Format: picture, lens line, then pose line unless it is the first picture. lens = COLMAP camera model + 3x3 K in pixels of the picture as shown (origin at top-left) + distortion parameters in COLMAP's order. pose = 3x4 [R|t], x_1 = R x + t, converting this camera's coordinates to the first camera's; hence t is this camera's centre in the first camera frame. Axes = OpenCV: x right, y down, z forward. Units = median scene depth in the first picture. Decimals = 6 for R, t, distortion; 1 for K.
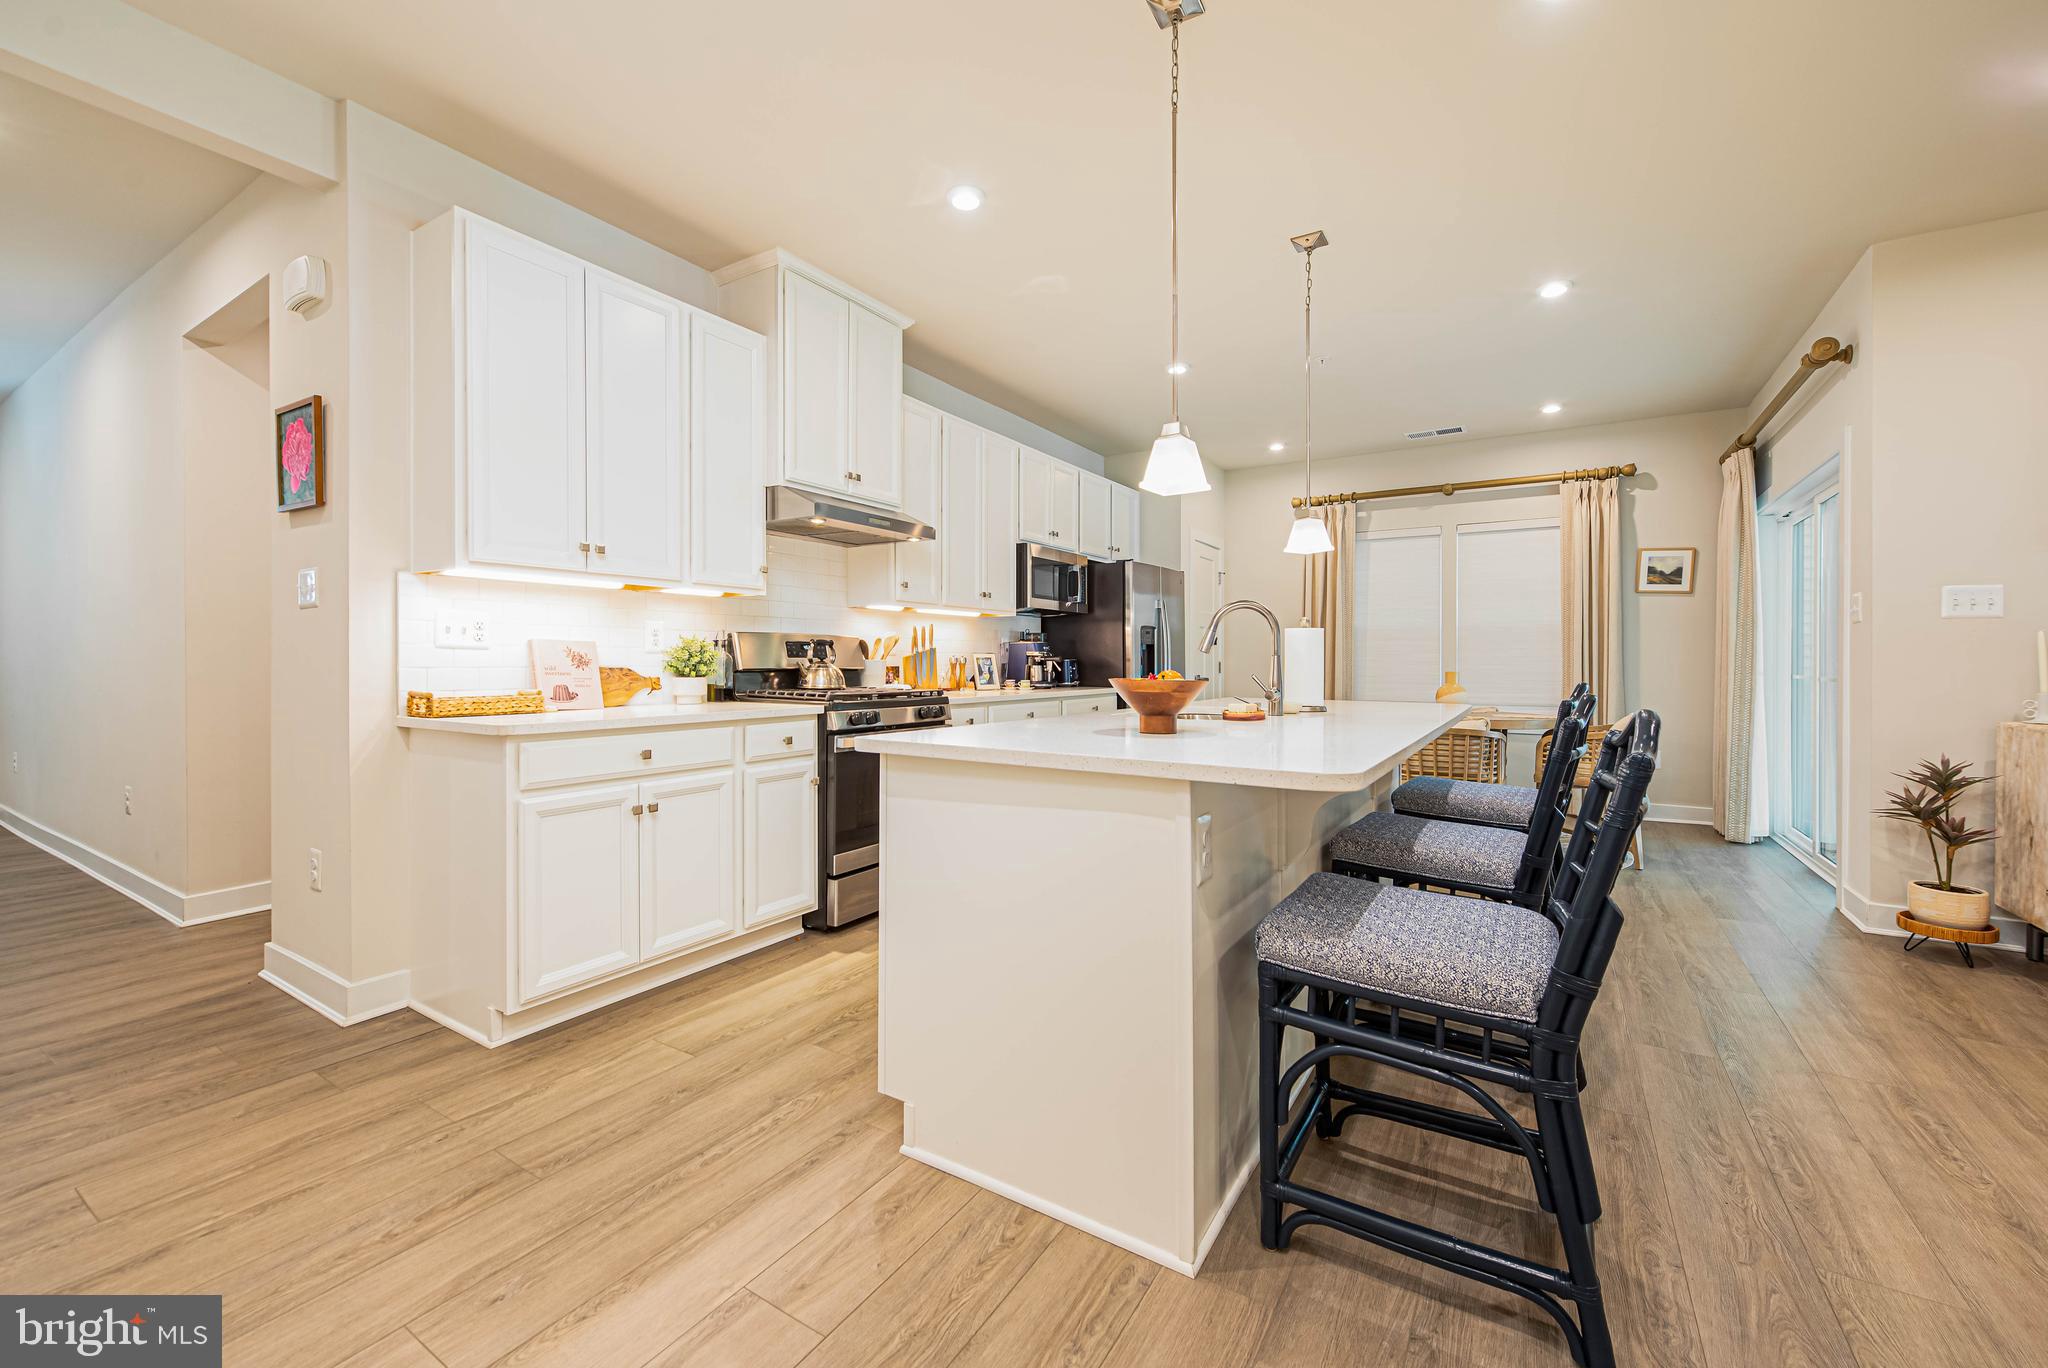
lens RADIAL K [[812.6, 0, 1049.5], [0, 812.6, 662.2], [0, 0, 1]] dist [0.017730, -0.005261]
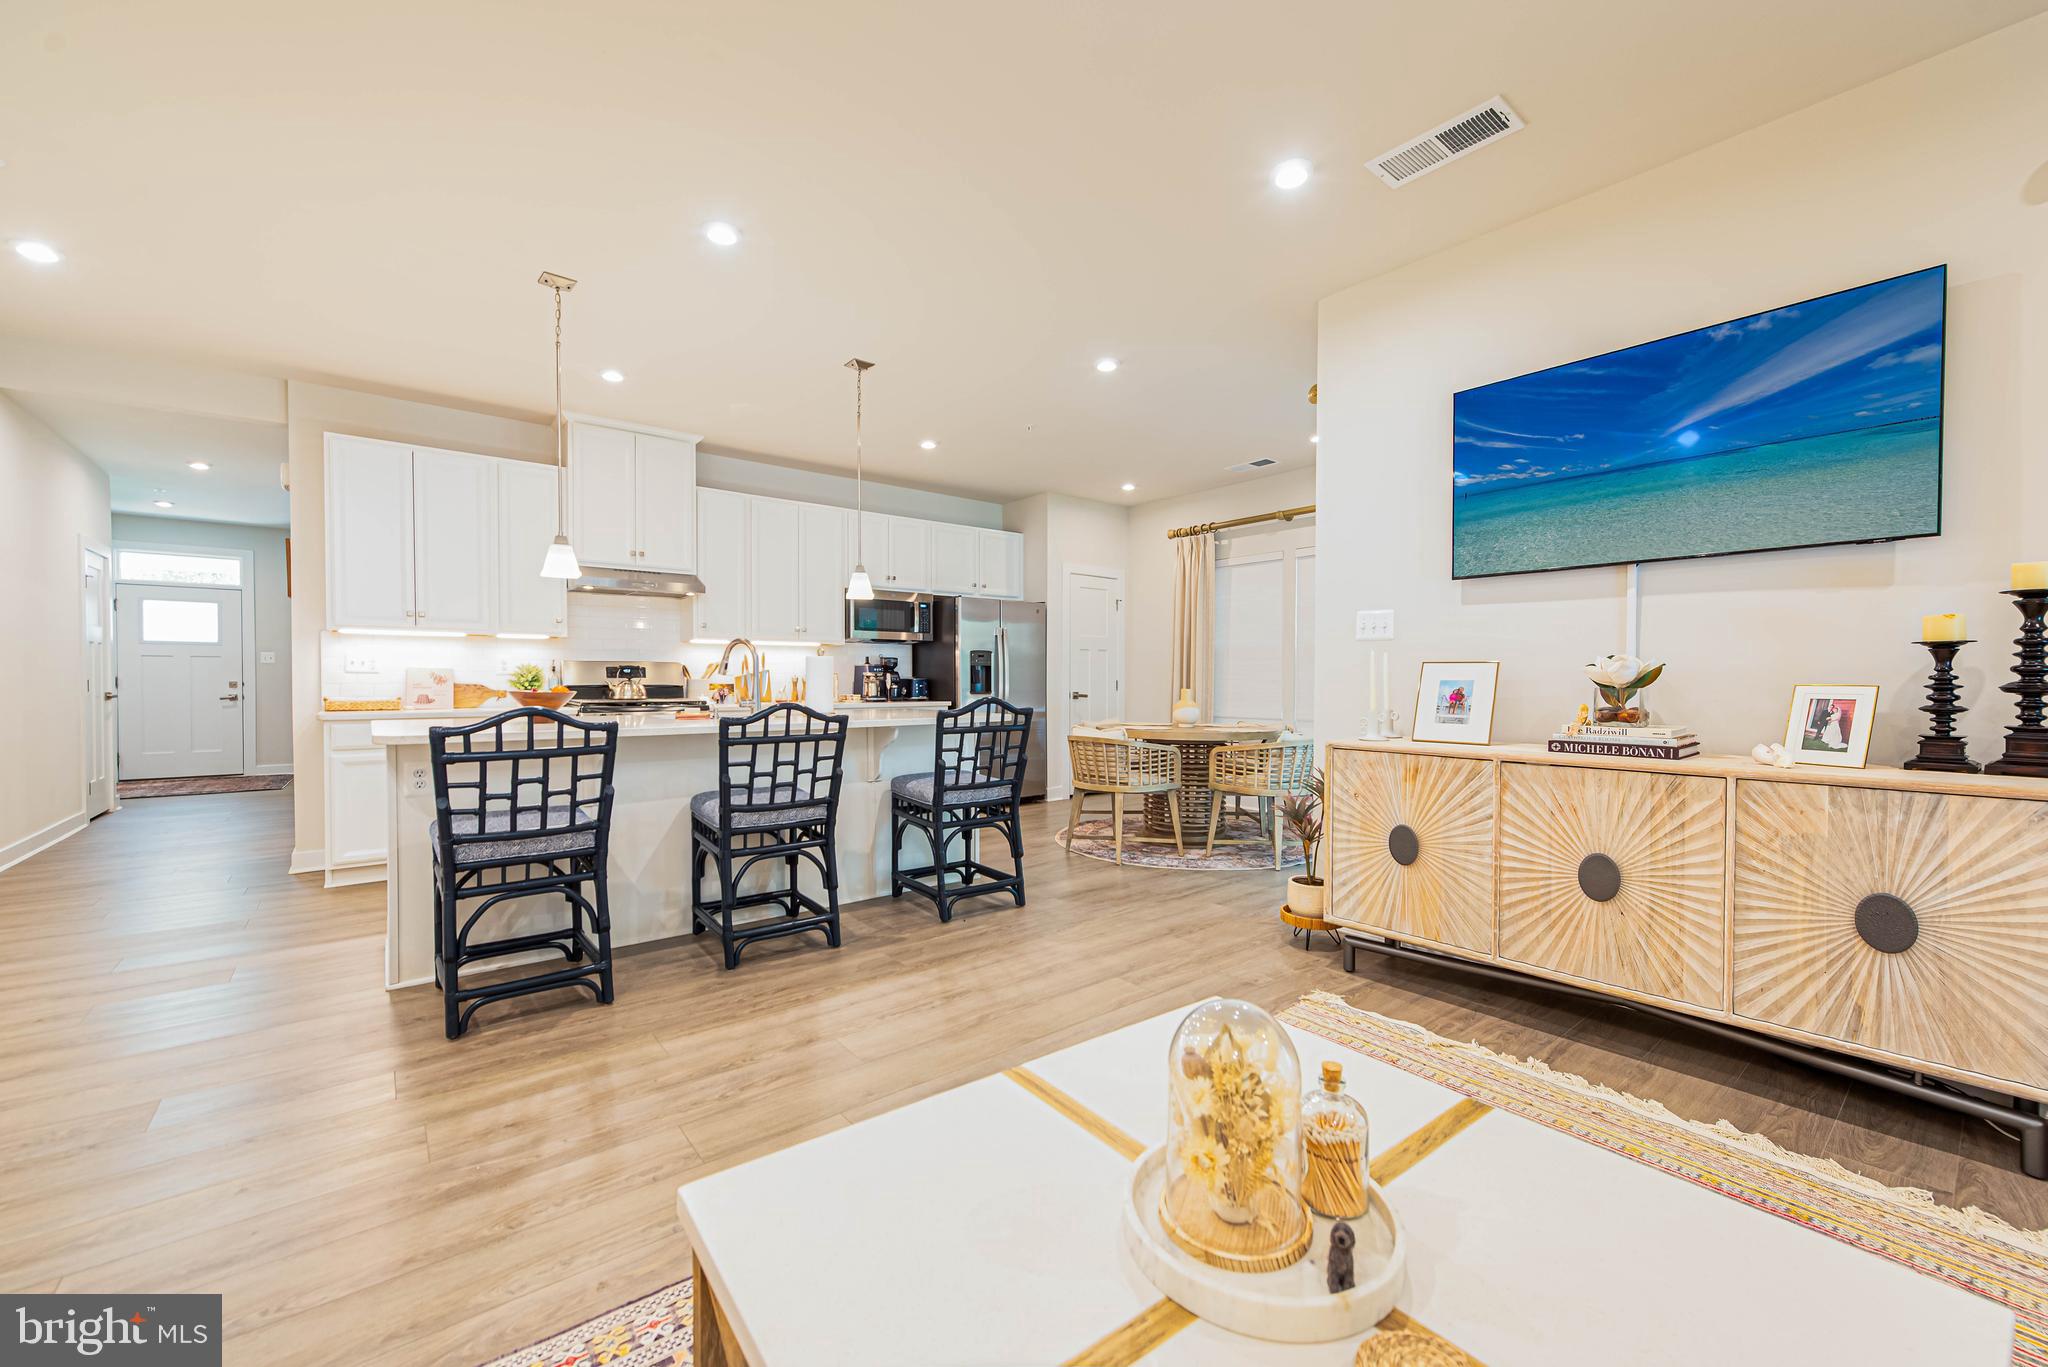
lens RADIAL K [[794.2, 0, 1043.1], [0, 794.2, 691.9], [0, 0, 1]] dist [0.000110, -0.000015]
pose [[0.947633, 0.004583, -0.319329, 0.985687], [0.000146, 0.999891, 0.014783, -0.001085], [0.319362, -0.014055, 0.947529, -0.130286]]
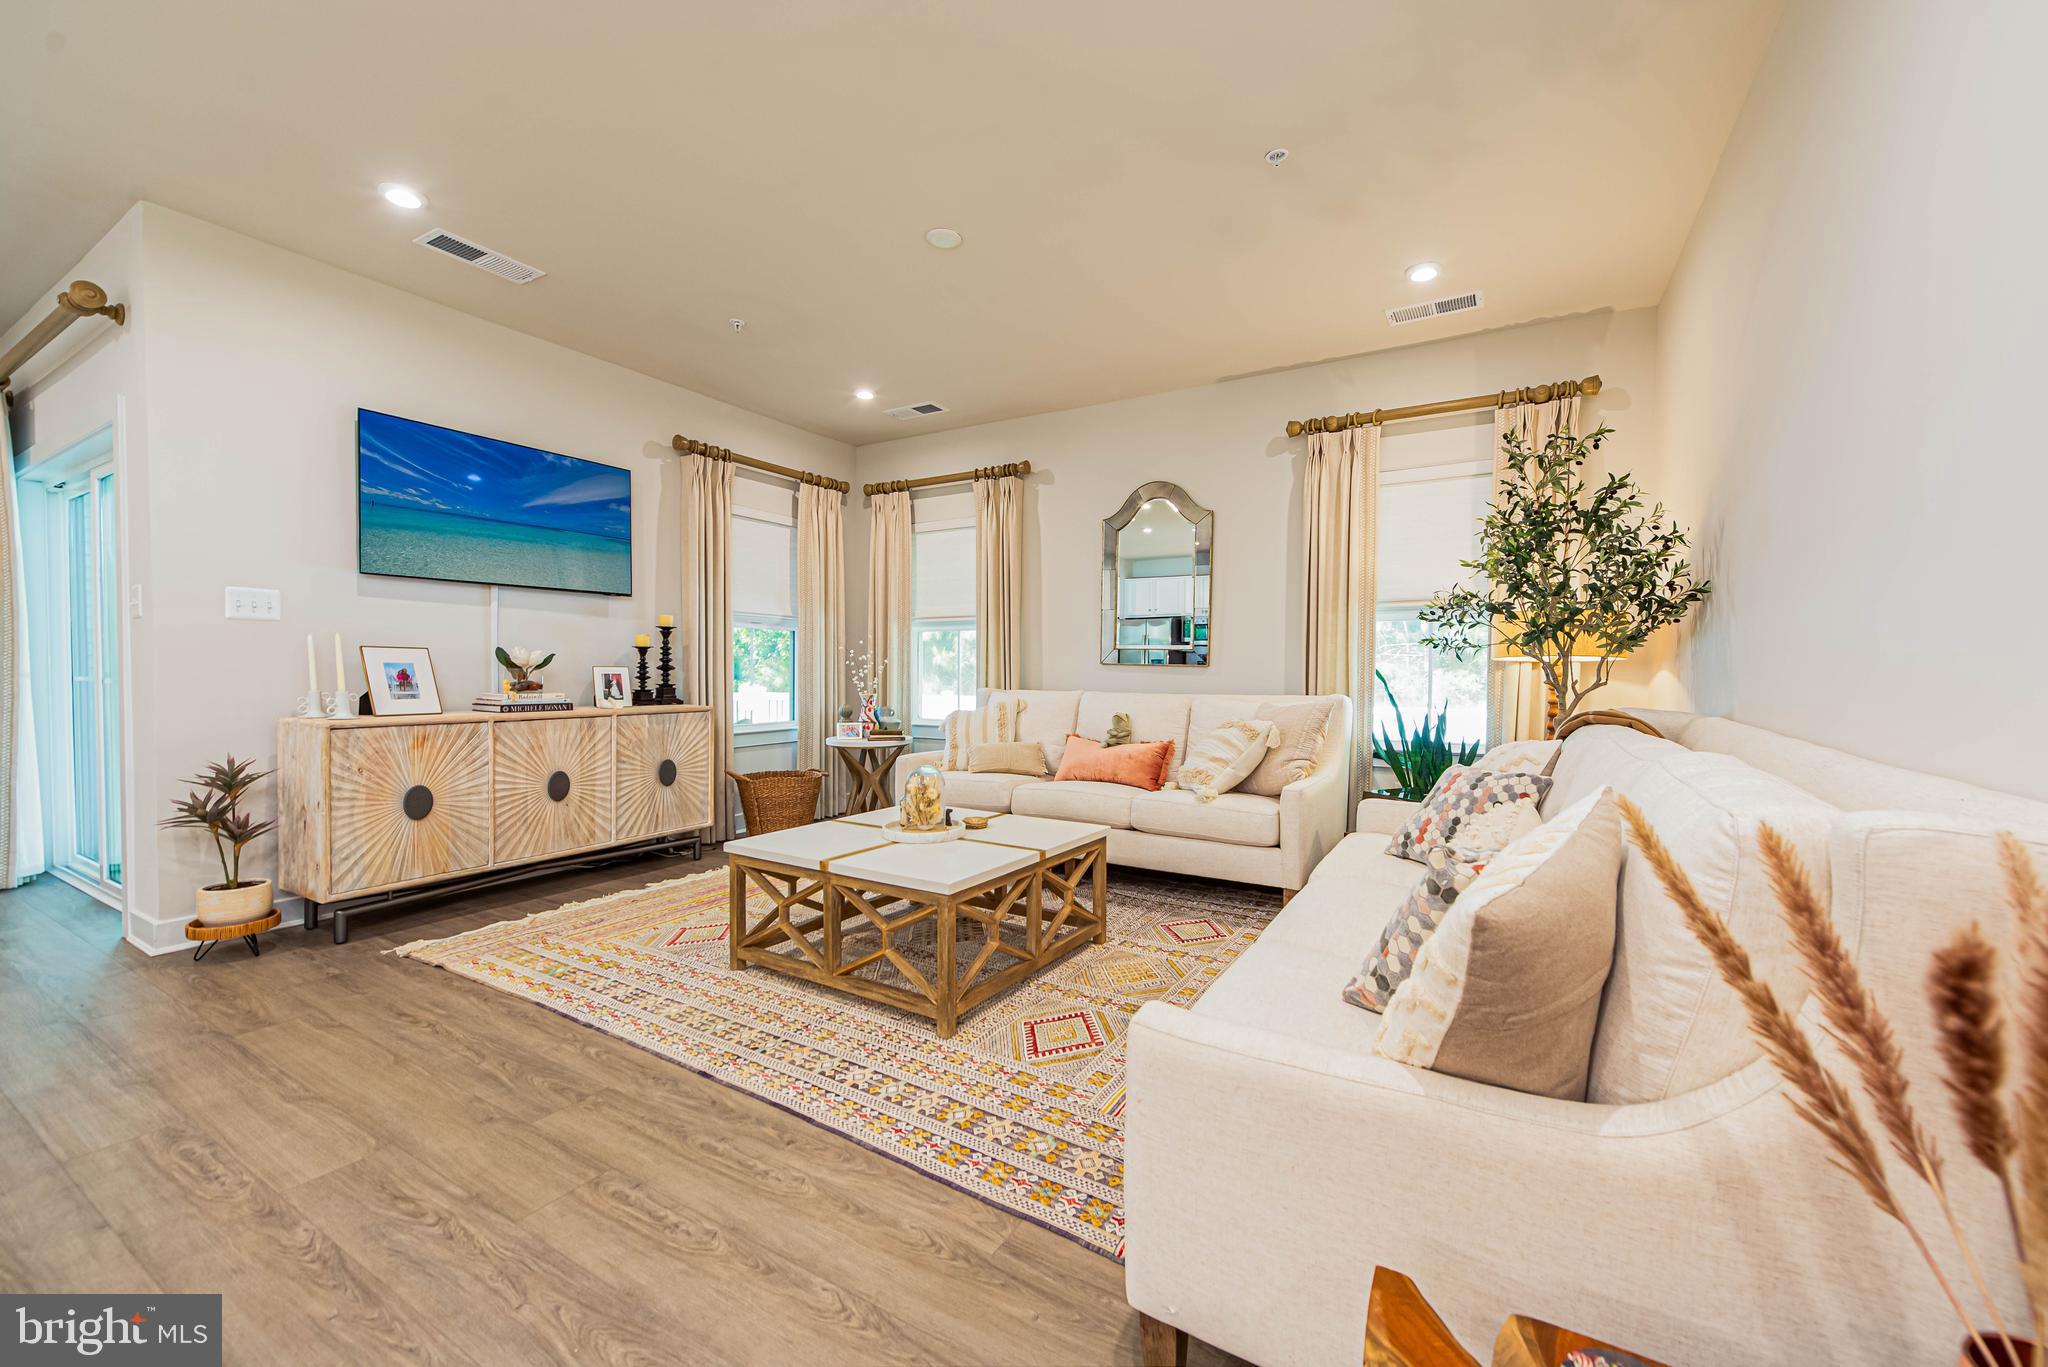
lens RADIAL K [[804.5, 0, 1030.6], [0, 804.5, 691.3], [0, 0, 1]] dist [0.001850, 0.000496]
pose [[-0.015228, -0.030415, 0.999421, 0.082879], [-0.005550, 0.999524, 0.030334, -0.000123], [-0.999869, -0.005084, -0.015389, 0.034844]]
